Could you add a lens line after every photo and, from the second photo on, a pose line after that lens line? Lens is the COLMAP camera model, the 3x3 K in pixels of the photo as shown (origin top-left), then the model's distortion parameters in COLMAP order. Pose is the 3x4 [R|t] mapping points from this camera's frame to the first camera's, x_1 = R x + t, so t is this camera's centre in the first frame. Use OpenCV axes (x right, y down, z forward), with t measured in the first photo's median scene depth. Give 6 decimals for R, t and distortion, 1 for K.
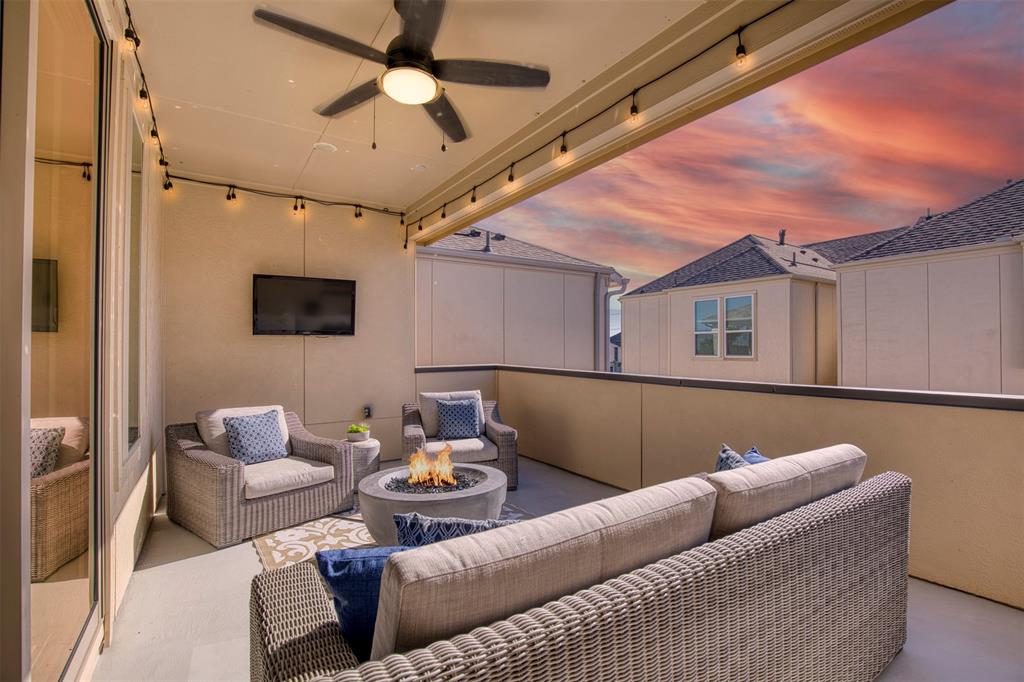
lens RADIAL K [[469.6, 0, 513.8], [0, 469.6, 344.8], [0, 0, 1]] dist [-0.025097, 0.000050]
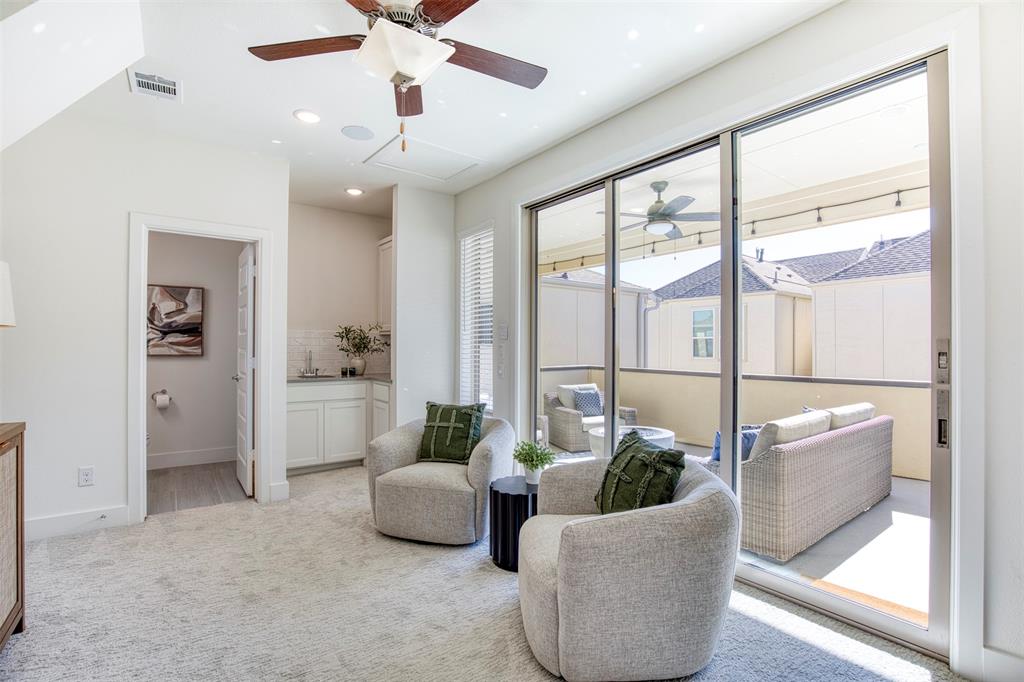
lens RADIAL K [[469.6, 0, 514.3], [0, 469.6, 344.8], [0, 0, 1]] dist [-0.025097, 0.000050]
pose [[0.997464, 0.003097, 0.071101, -0.174954], [-0.003211, 0.999994, 0.001484, -0.009558], [-0.071096, -0.001709, 0.997468, -0.170815]]
